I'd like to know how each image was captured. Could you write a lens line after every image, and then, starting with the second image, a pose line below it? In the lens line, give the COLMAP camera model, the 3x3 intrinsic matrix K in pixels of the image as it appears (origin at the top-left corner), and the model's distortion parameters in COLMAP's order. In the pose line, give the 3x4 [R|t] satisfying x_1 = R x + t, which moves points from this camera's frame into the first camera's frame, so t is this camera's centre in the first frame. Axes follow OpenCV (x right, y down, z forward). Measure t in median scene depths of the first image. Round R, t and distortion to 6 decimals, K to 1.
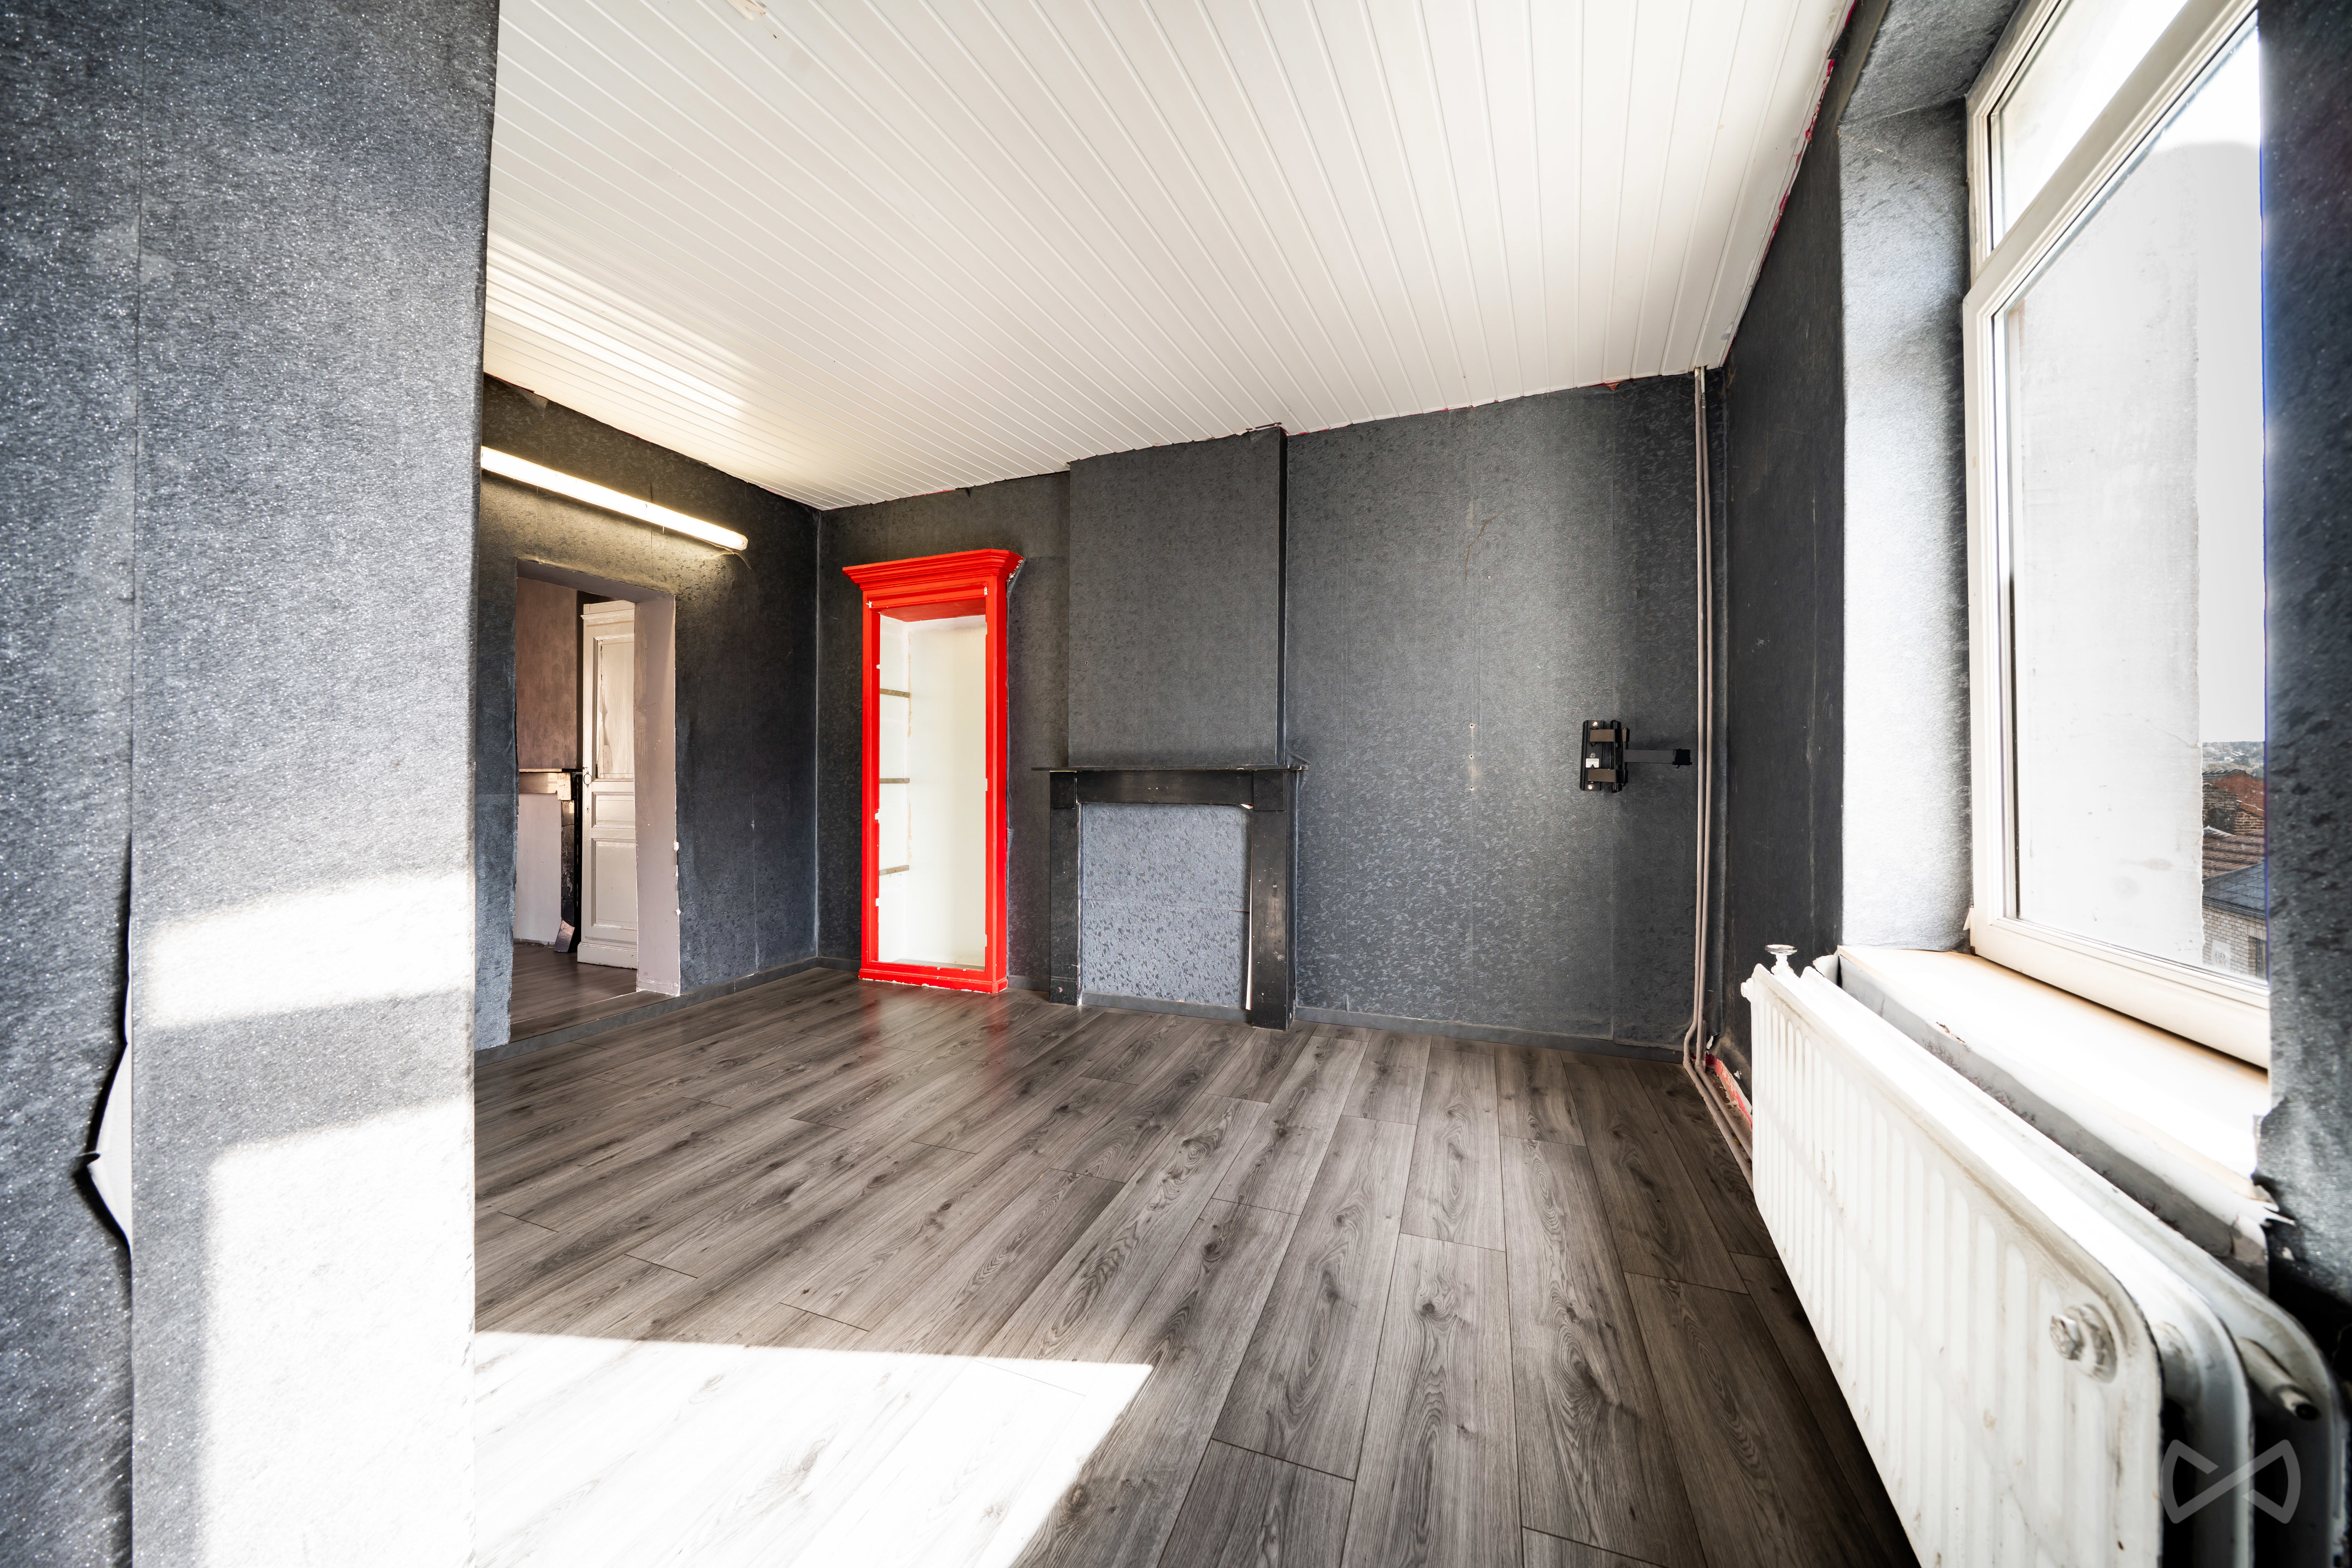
lens RADIAL K [[798.1, 0, 1172.5], [0, 798.1, 781.2], [0, 0, 1]] dist [-0.006011, -0.000075]
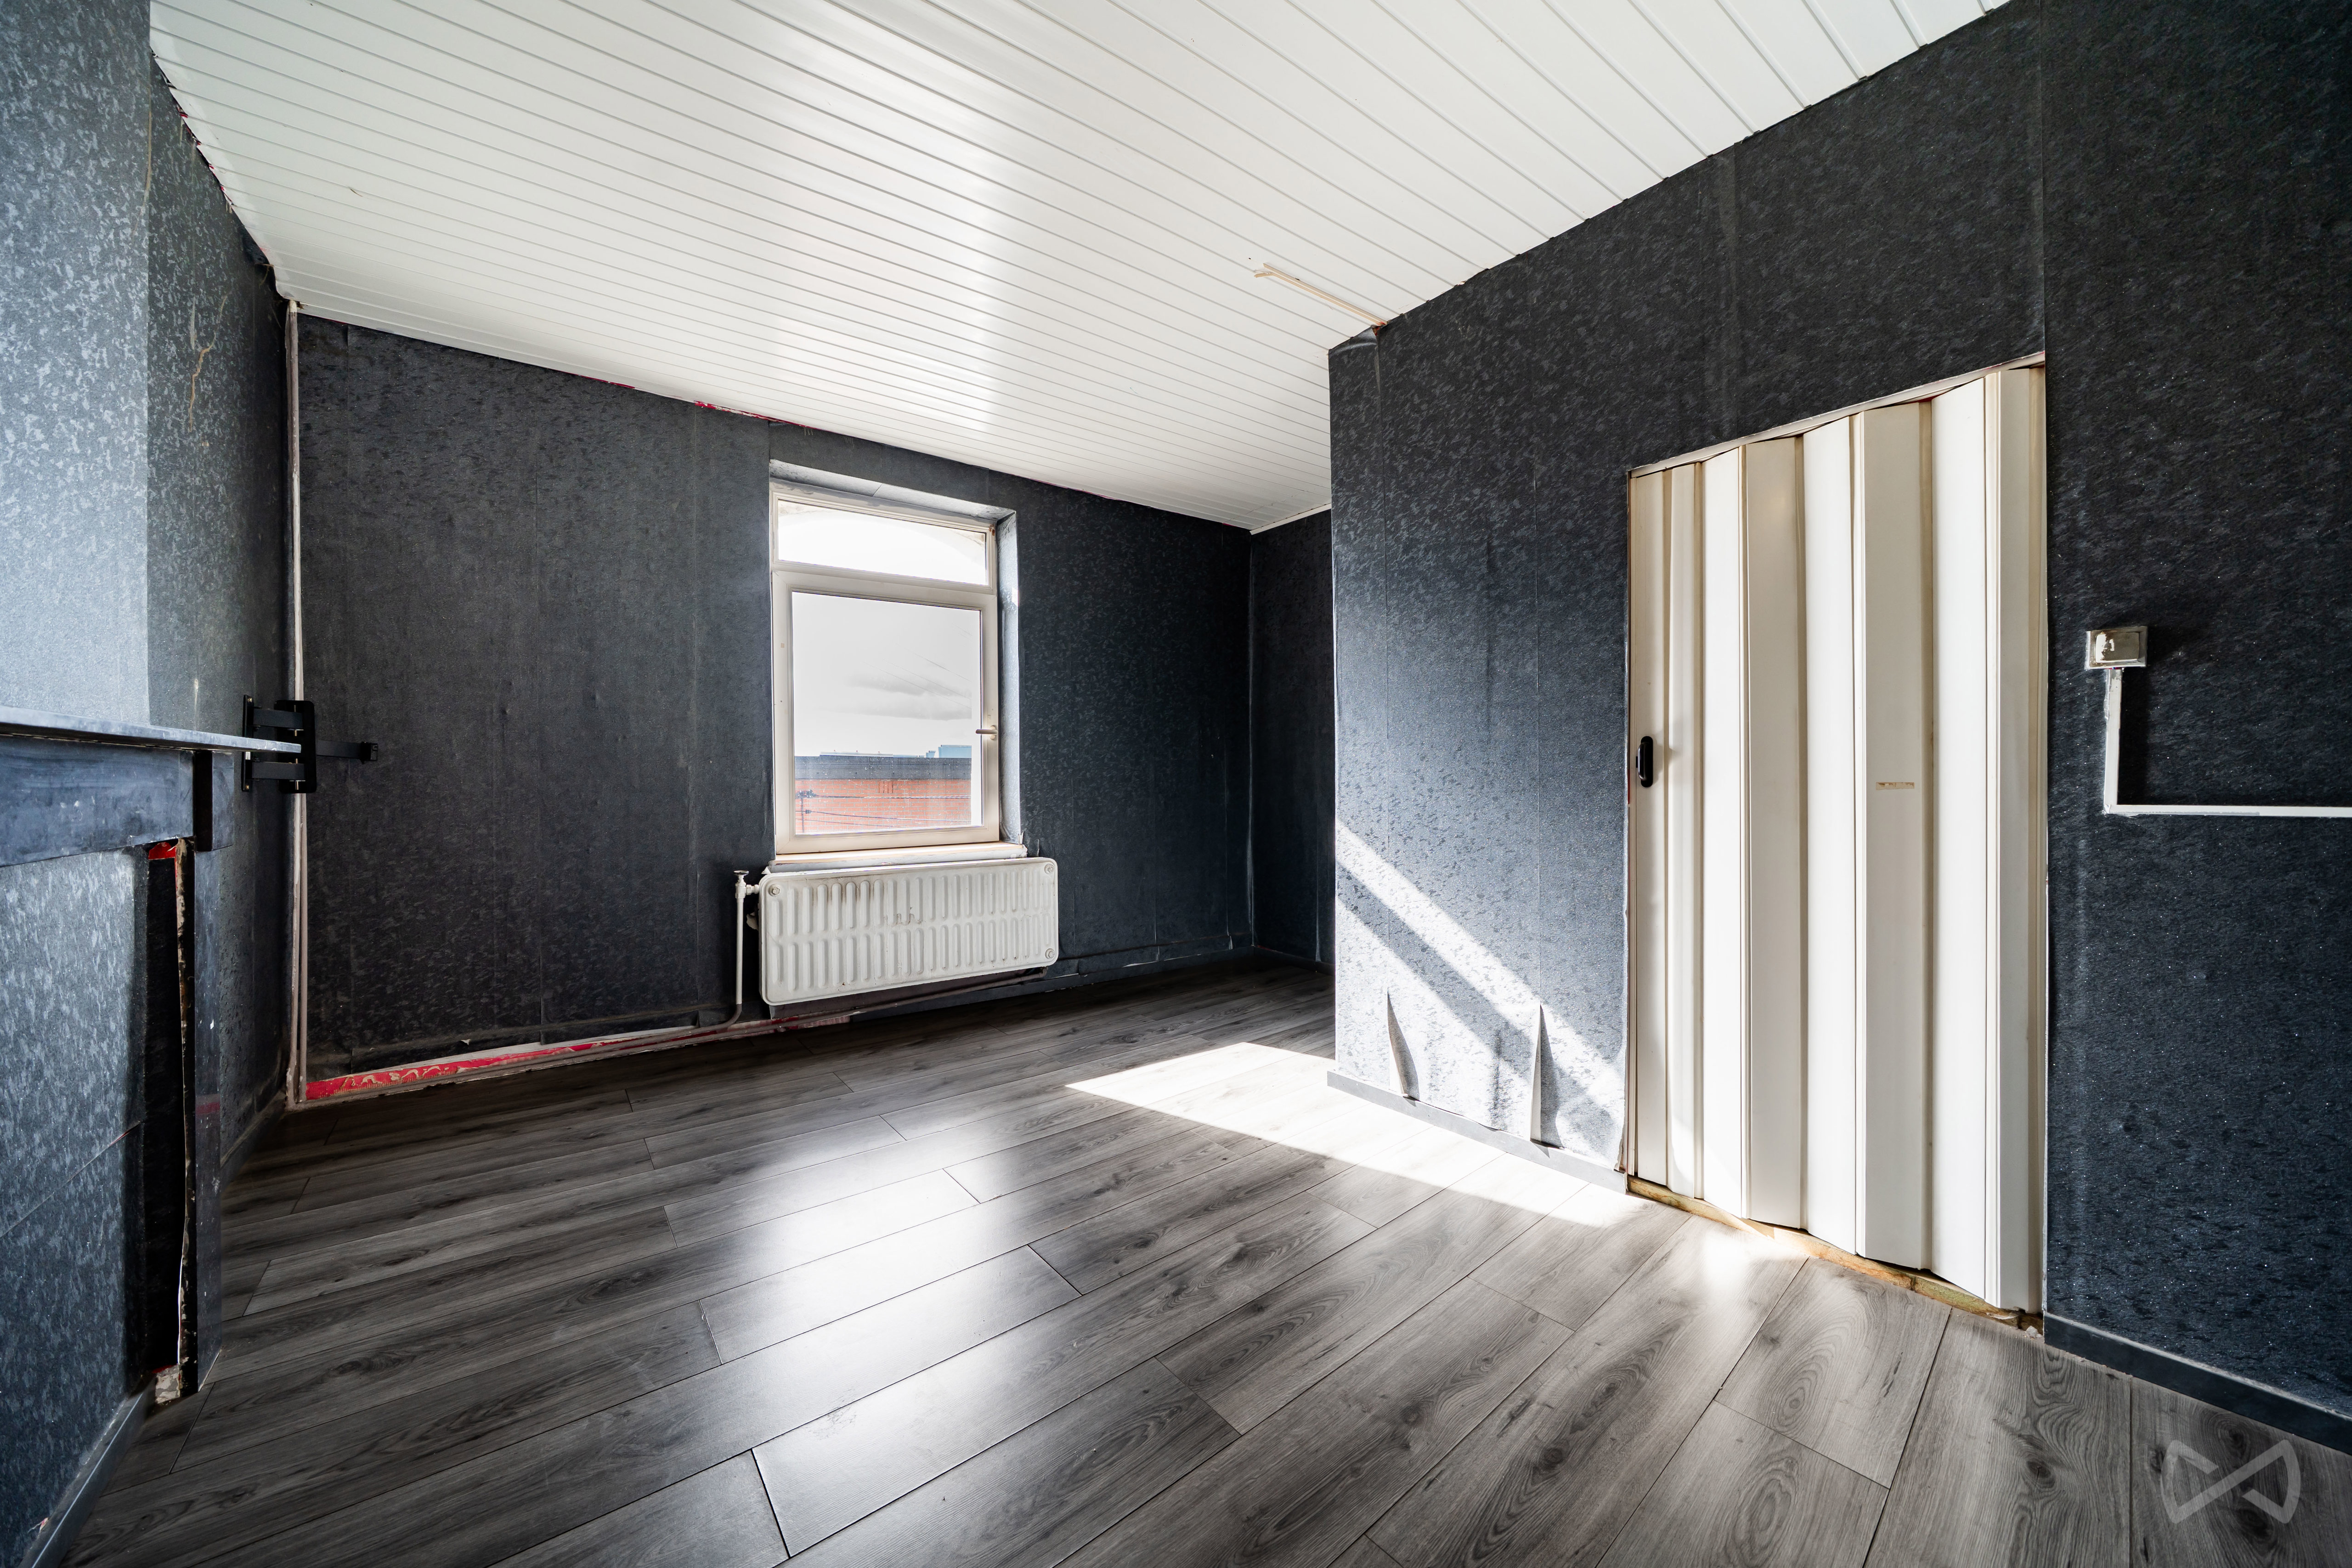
lens RADIAL K [[798.1, 0, 1172.5], [0, 798.1, 781.2], [0, 0, 1]] dist [-0.006011, -0.000075]
pose [[-0.868926, -0.005445, 0.494912, -0.777666], [-0.005884, 0.999982, 0.000672, -0.003770], [-0.494907, -0.002328, -0.868943, 1.645249]]
